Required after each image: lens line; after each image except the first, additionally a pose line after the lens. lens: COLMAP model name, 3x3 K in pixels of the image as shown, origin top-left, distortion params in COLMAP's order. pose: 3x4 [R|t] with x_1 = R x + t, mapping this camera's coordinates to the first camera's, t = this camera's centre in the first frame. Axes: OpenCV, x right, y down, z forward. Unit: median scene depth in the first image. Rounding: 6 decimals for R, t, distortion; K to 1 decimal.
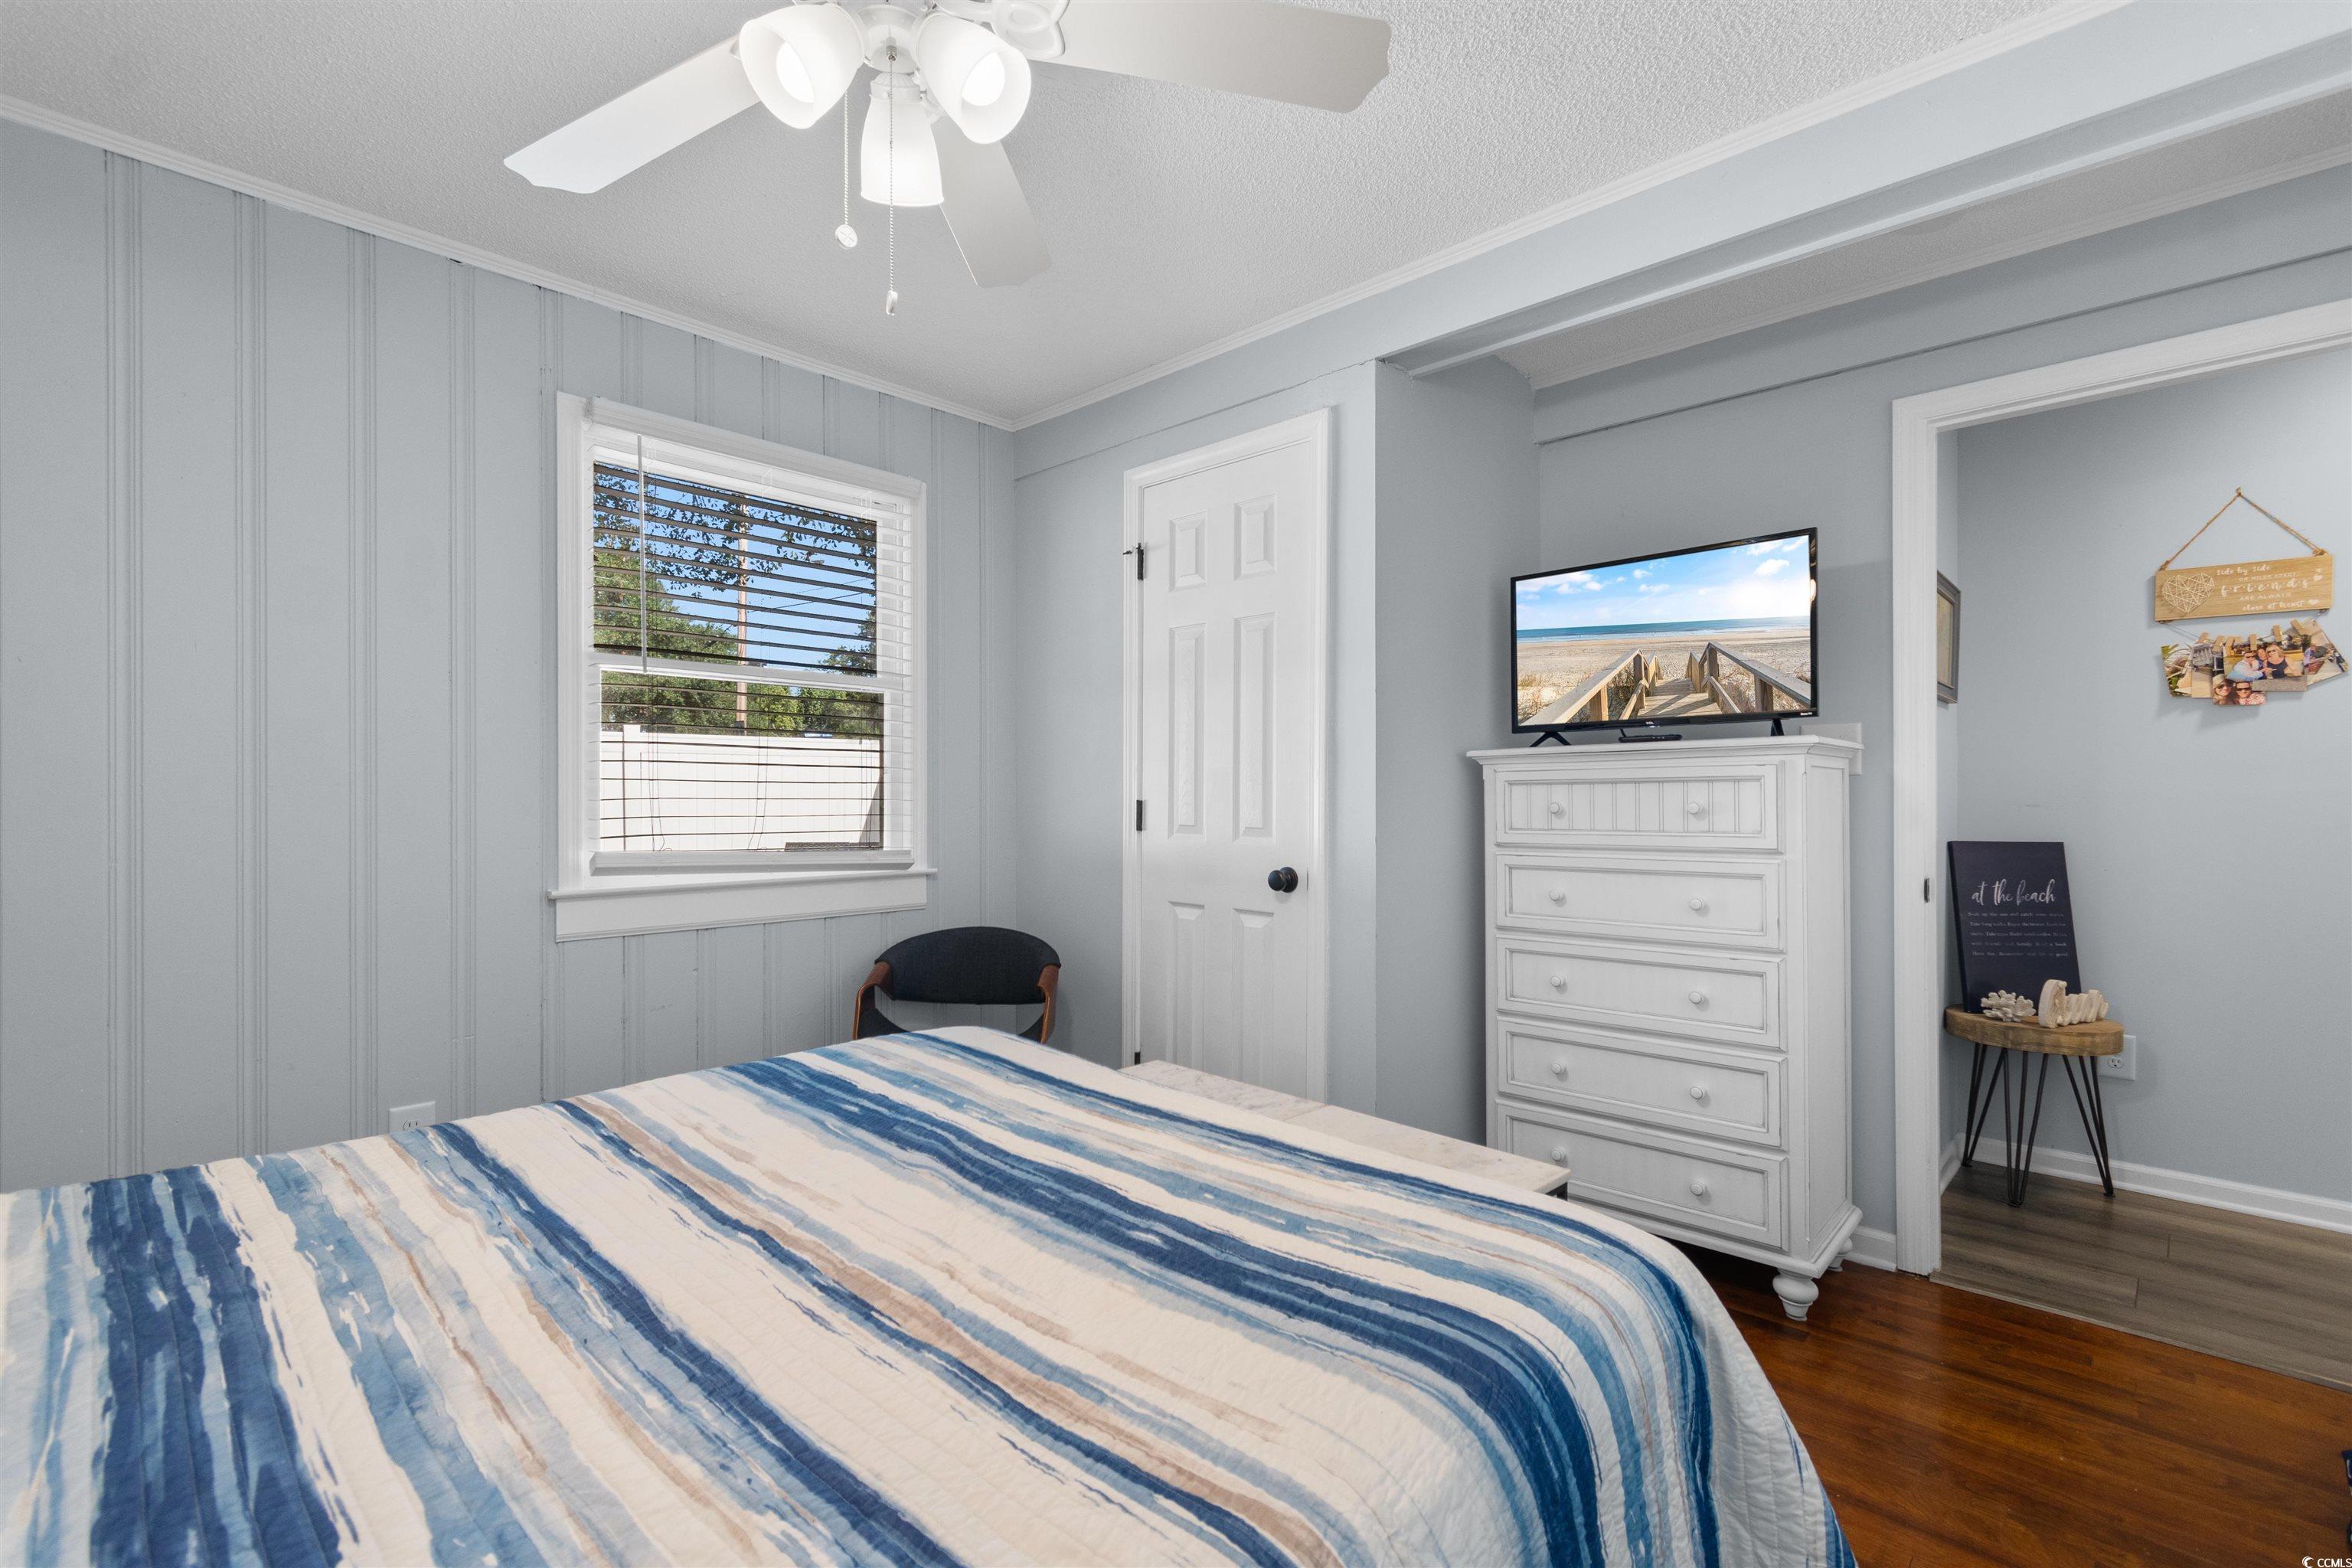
lens RADIAL K [[1045.9, 0, 1169.4], [0, 1045.9, 784.6], [0, 0, 1]] dist [0.002556, -0.000014]
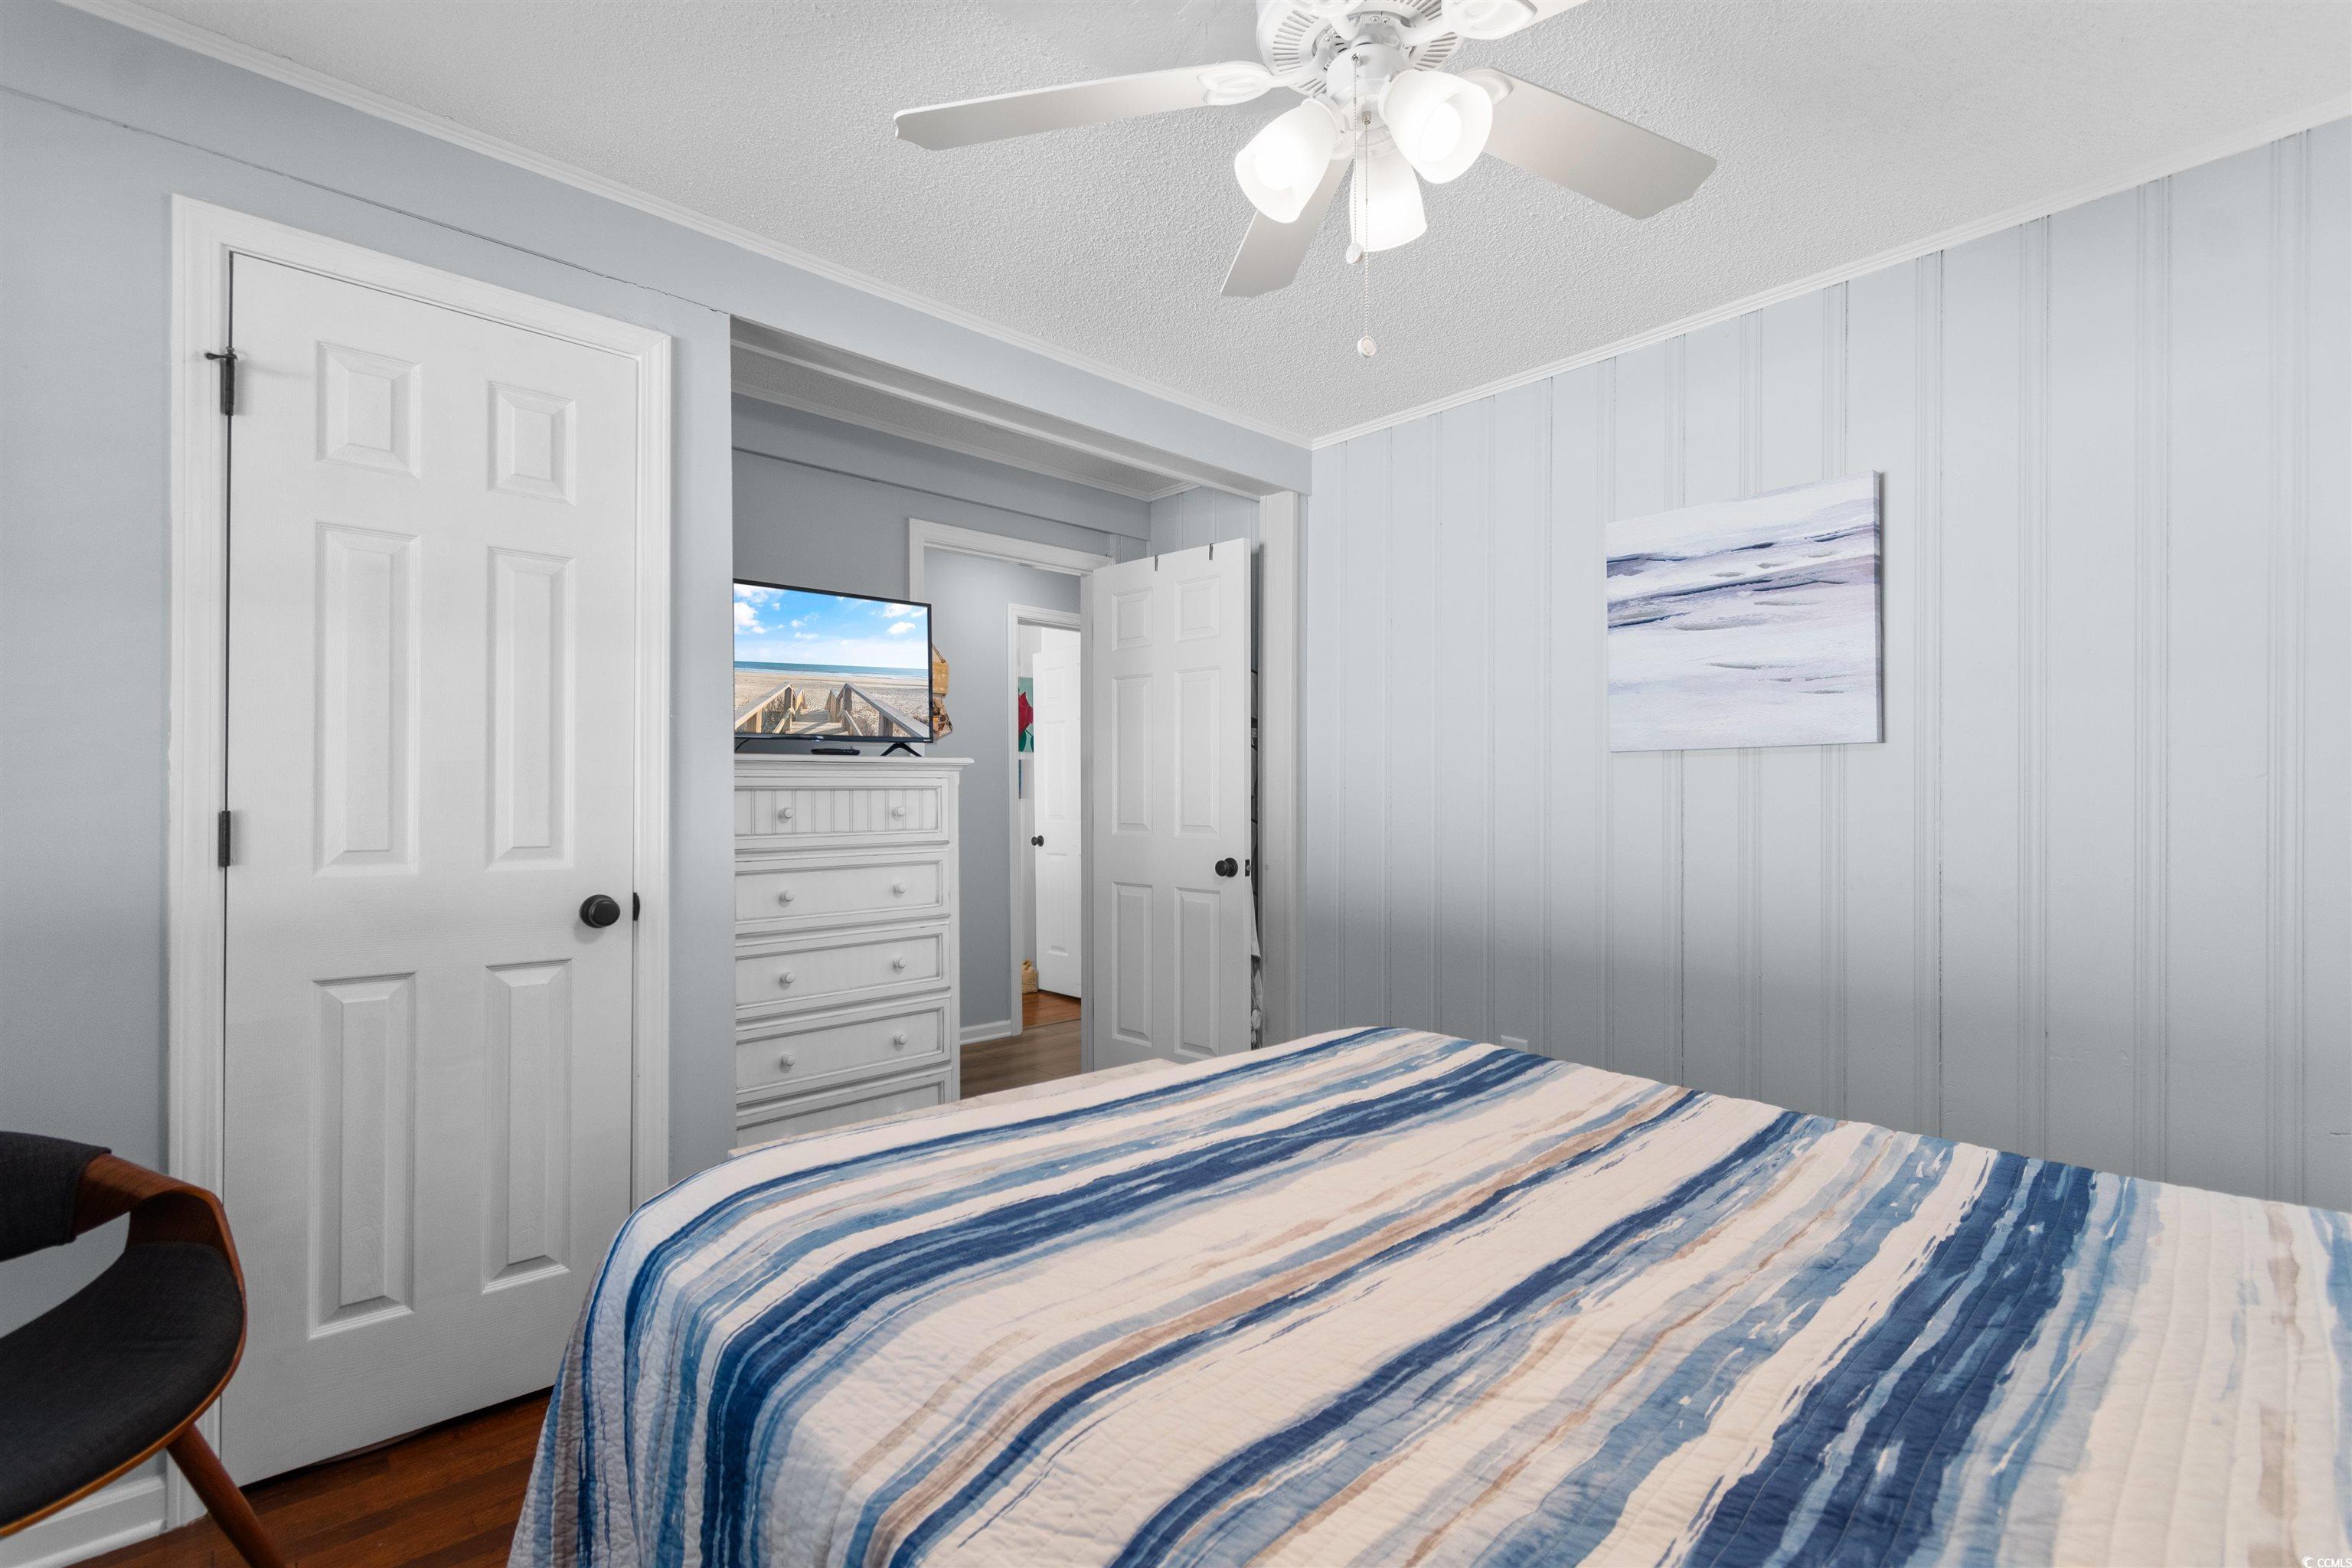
lens RADIAL K [[1045.9, 0, 1168.4], [0, 1045.9, 793.2], [0, 0, 1]] dist [0.002556, -0.000014]
pose [[0.055846, 0.004579, 0.998429, -1.261398], [-0.009612, 0.999946, -0.004048, 0.005274], [-0.998393, -0.009371, 0.055887, 1.064346]]
